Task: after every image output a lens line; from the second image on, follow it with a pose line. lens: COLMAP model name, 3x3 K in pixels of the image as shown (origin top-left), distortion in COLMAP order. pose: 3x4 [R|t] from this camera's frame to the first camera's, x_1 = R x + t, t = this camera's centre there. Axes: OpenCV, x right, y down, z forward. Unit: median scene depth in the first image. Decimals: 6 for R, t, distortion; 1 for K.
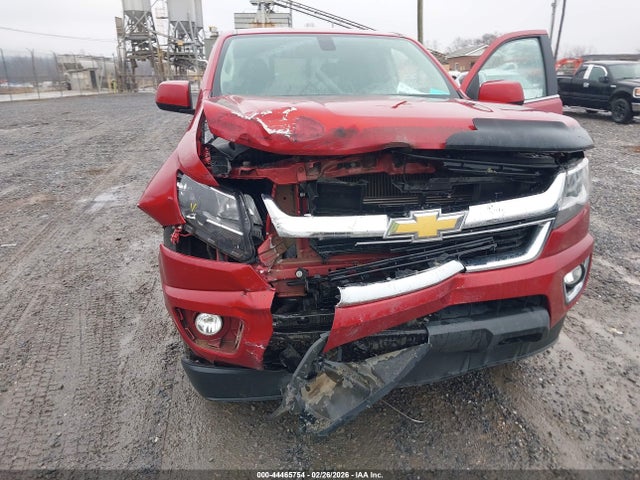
lens RADIAL K [[514.7, 0, 321.9], [0, 514.7, 244.6], [0, 0, 1]] dist [0.011673, -0.001803]
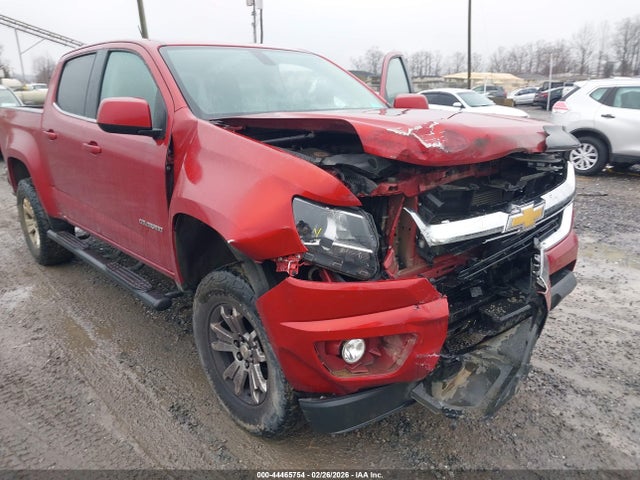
lens RADIAL K [[512.5, 0, 320.0], [0, 512.5, 240.0], [0, 0, 1]] dist [0.003649, 0.005529]
pose [[0.861419, -0.153974, 0.483993, -0.720778], [0.166649, 0.985869, 0.017033, -0.076264], [-0.479777, 0.065984, 0.874906, 0.190089]]
